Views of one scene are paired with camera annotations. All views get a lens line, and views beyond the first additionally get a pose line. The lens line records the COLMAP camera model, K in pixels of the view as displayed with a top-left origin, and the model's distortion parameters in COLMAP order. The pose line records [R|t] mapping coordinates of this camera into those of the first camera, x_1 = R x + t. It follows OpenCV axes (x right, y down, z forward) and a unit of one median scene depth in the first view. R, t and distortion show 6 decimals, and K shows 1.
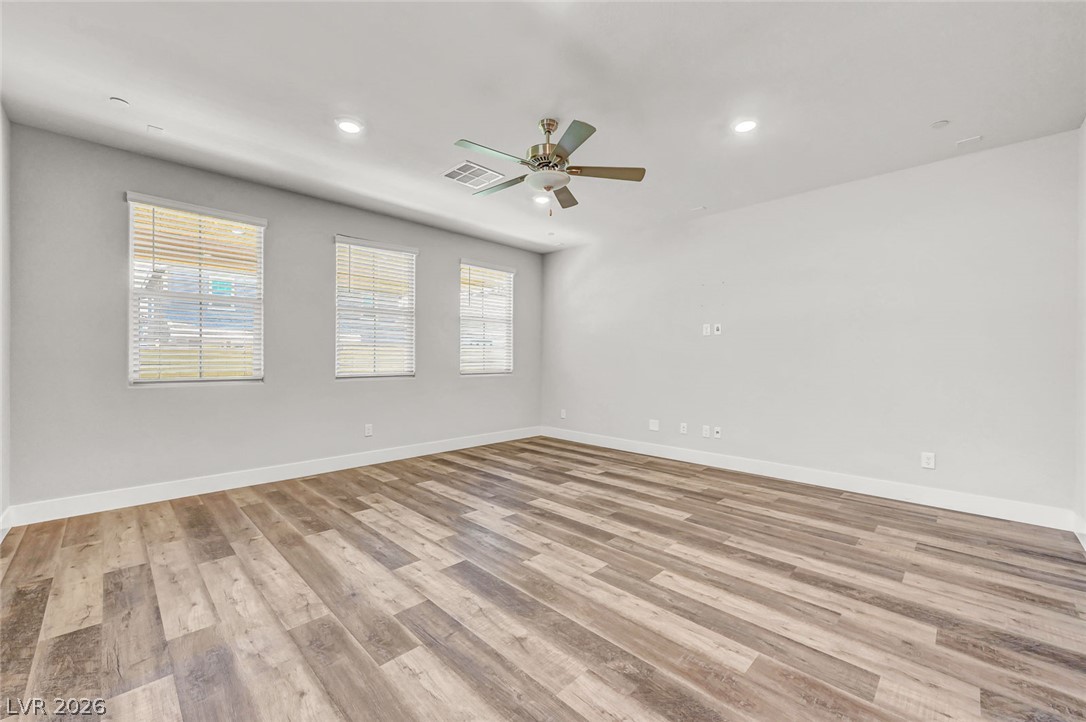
lens RADIAL K [[435.4, 0, 546.7], [0, 435.4, 364.7], [0, 0, 1]] dist [-0.001897, 0.000395]
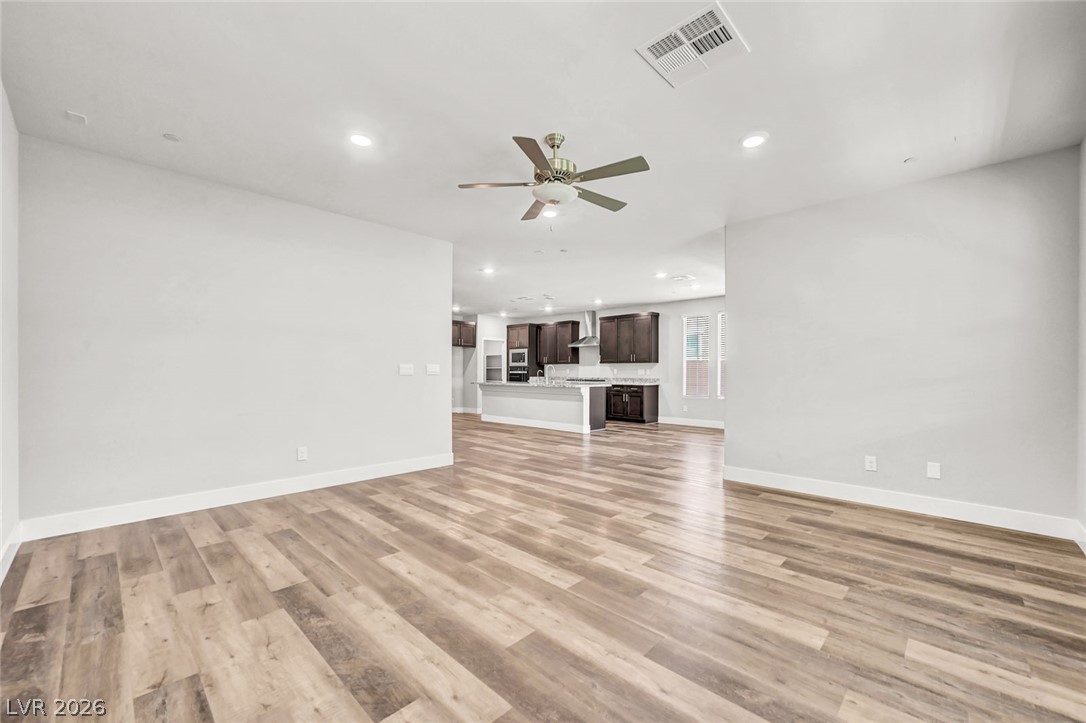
lens RADIAL K [[438.5, 0, 547.8], [0, 438.5, 368.5], [0, 0, 1]] dist [0.000173, 0.000003]
pose [[-0.999888, -0.008299, -0.012474, 0.026634], [-0.008363, 0.999952, 0.005051, -0.024869], [0.012432, 0.005154, -0.999909, 1.922159]]
